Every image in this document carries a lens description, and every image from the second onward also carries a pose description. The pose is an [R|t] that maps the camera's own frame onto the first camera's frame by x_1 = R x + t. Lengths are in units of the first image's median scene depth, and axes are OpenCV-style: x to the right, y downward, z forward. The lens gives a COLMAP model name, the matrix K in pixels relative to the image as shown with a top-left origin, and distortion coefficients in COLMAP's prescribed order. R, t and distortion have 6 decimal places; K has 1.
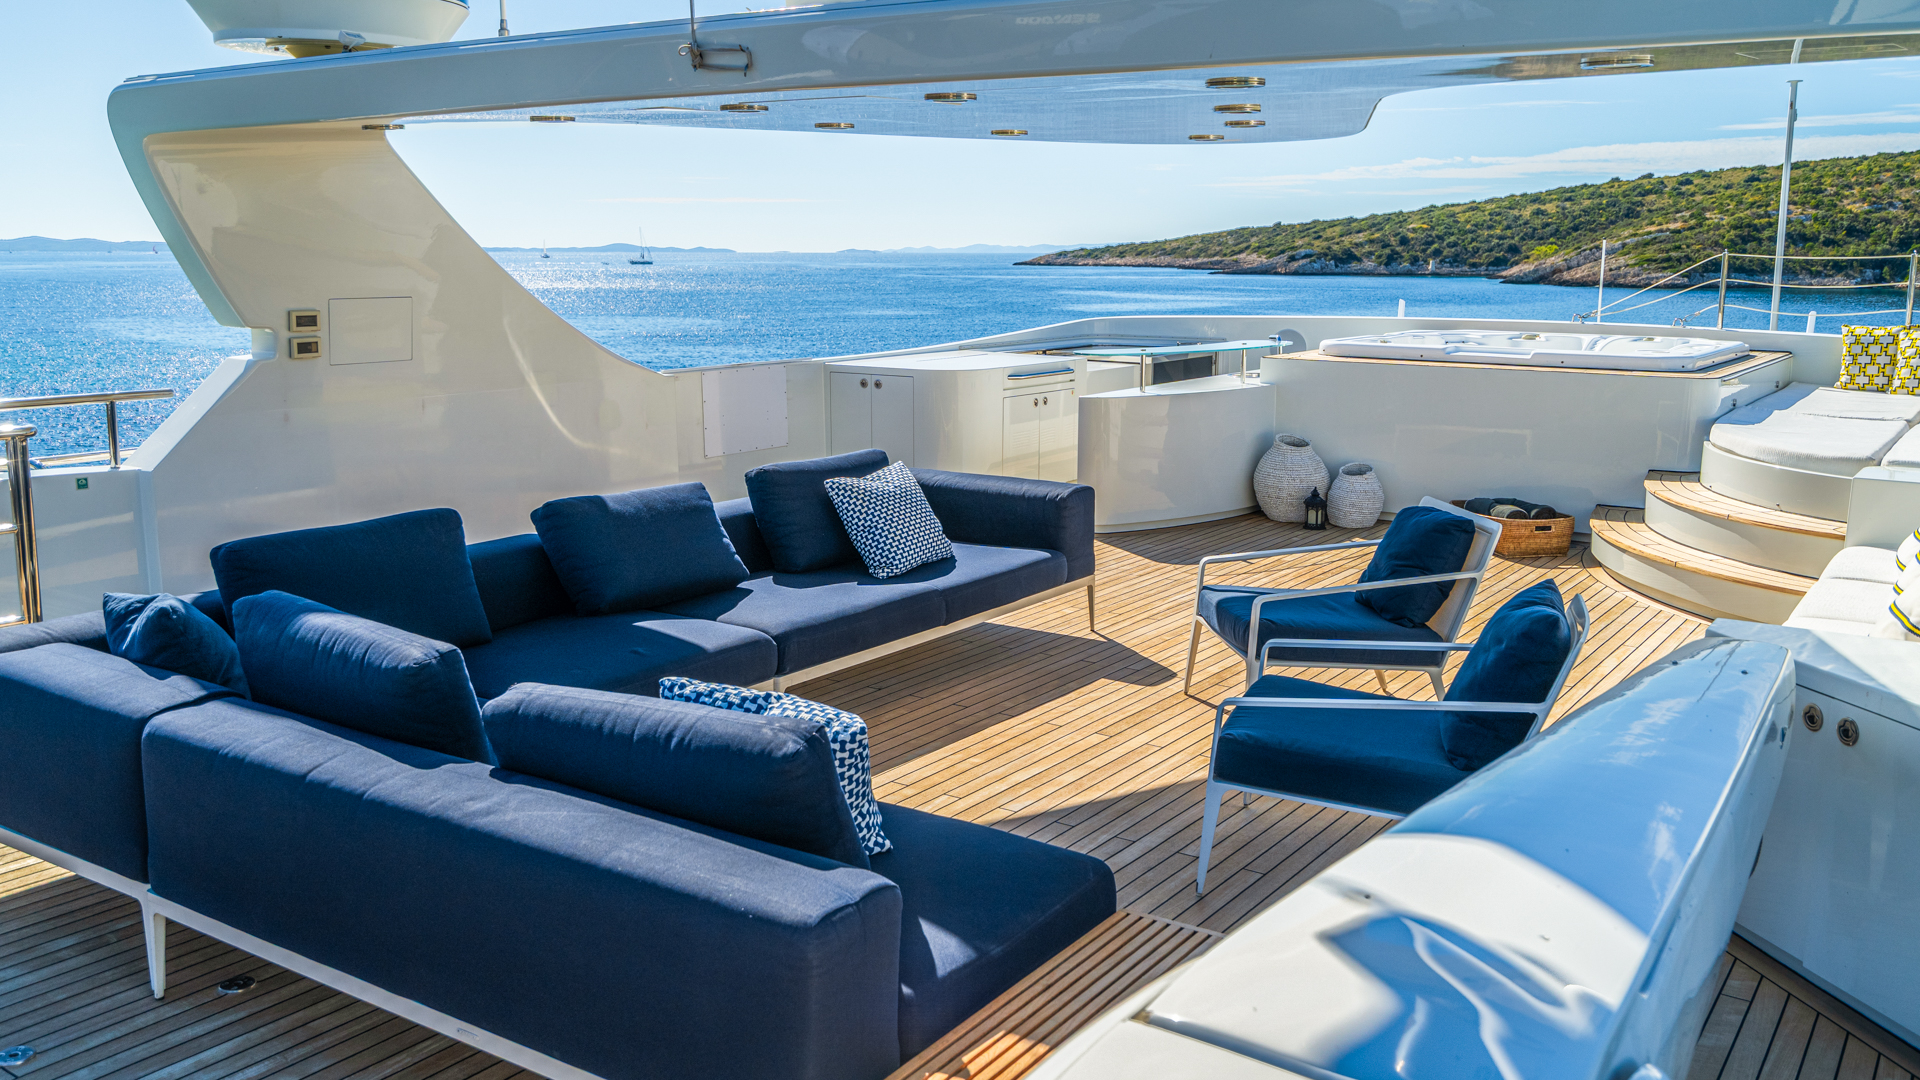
lens RADIAL K [[1580.8, 0, 960.0], [0, 1580.8, 540.0], [0, 0, 1]] dist [0.001493, 0.001282]
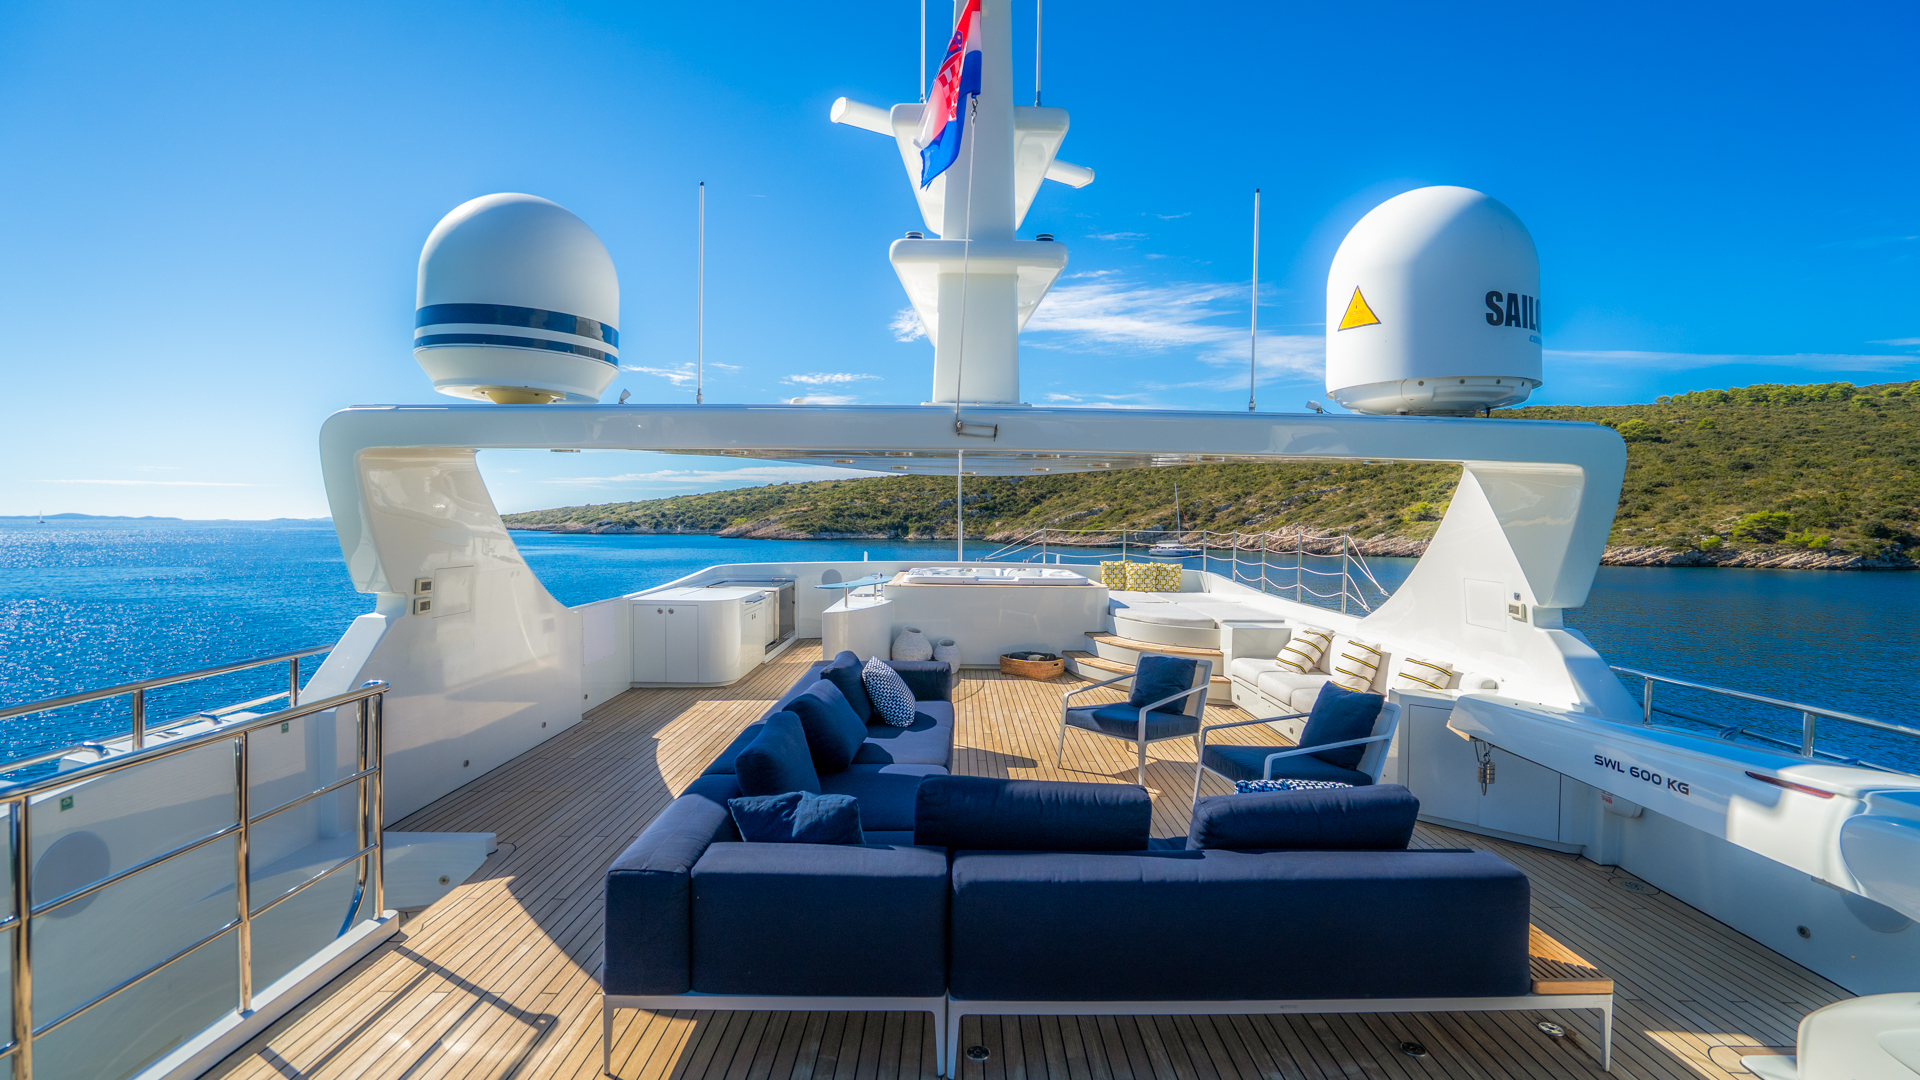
lens RADIAL K [[887.7, 0, 960.0], [0, 887.7, 540.0], [0, 0, 1]] dist [-0.026212, -0.000060]
pose [[0.828418, -0.008442, 0.560047, -0.310035], [0.097045, 0.986927, -0.128672, -0.025954], [-0.551640, 0.160944, 0.818407, 0.096462]]
